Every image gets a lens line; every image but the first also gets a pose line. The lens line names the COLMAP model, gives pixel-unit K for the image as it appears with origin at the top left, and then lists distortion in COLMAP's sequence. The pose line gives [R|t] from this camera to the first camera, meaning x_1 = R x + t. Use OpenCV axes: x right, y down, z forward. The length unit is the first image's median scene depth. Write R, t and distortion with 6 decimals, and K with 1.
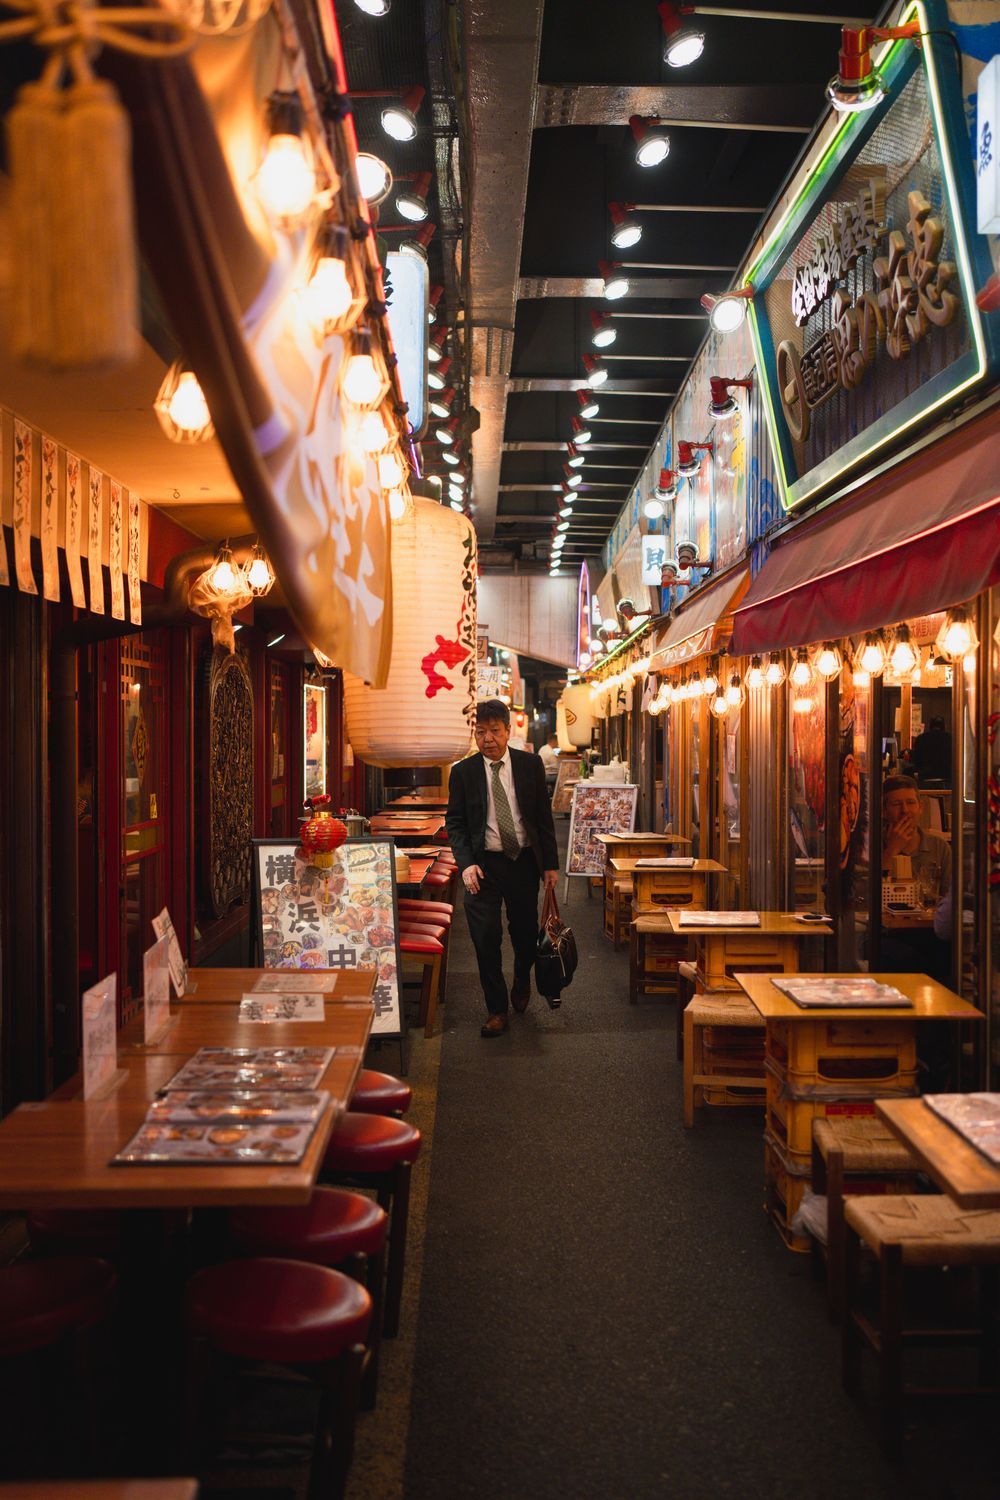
lens RADIAL K [[1520.6, 0, 508.8], [0, 1520.6, 744.2], [0, 0, 1]] dist [0.049874, 0.000000]
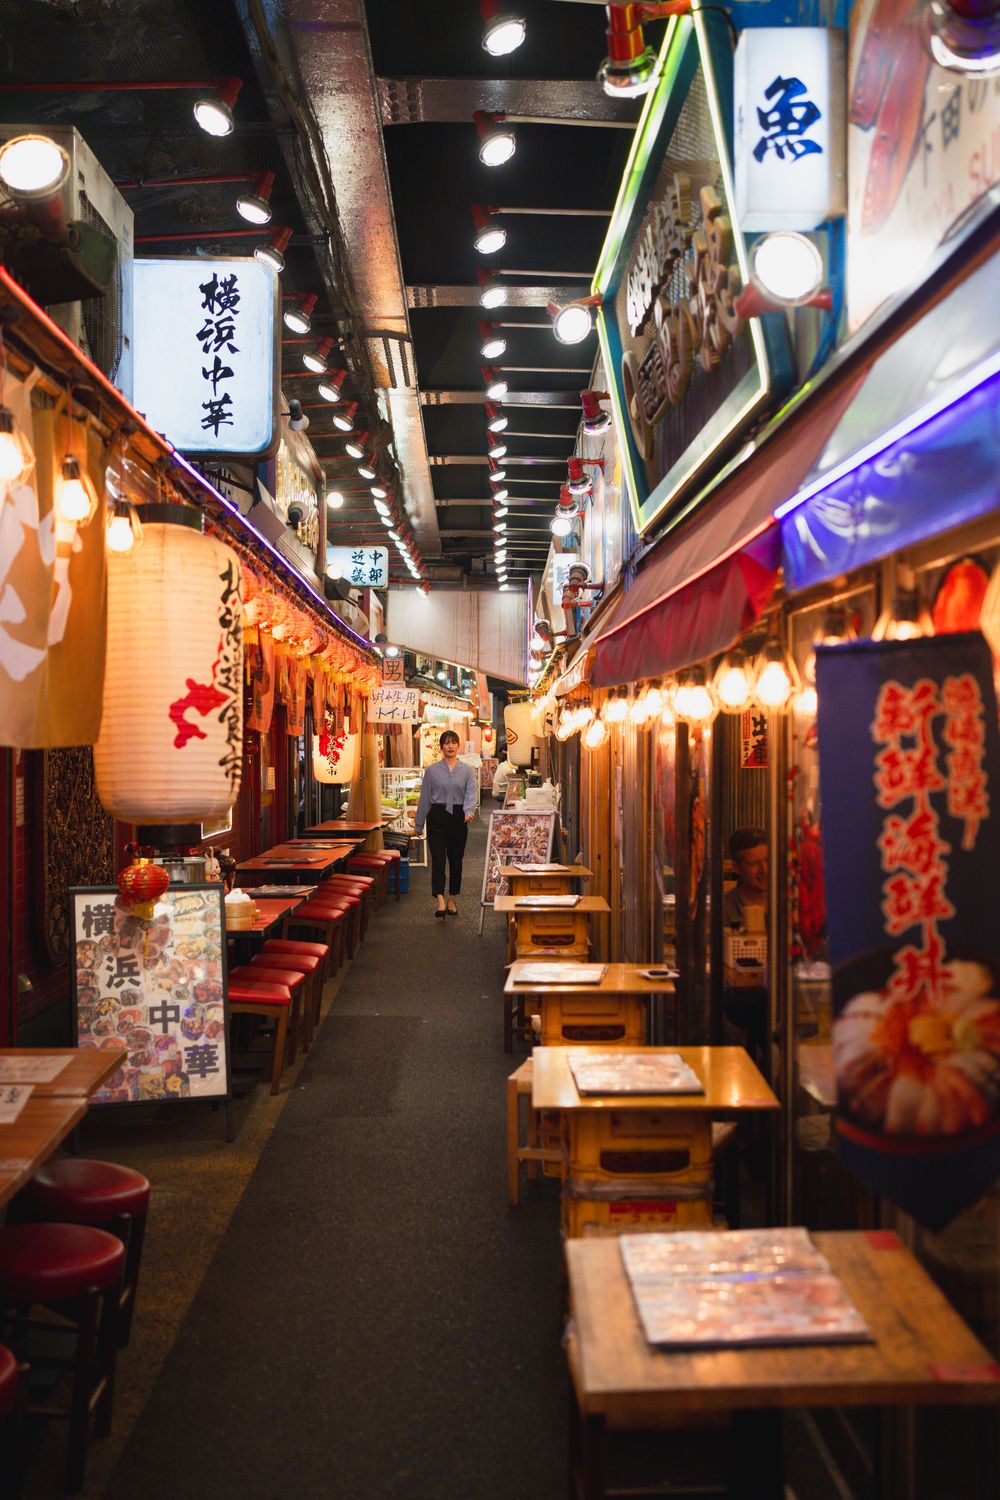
lens RADIAL K [[1520.6, 0, 494.1], [0, 1520.6, 752.5], [0, 0, 1]] dist [0.049874, 0.000000]
pose [[0.999993, -0.002642, -0.002809, 0.099727], [0.002639, 0.999996, -0.001351, -0.019063], [0.002813, 0.001343, 0.999995, 0.071264]]
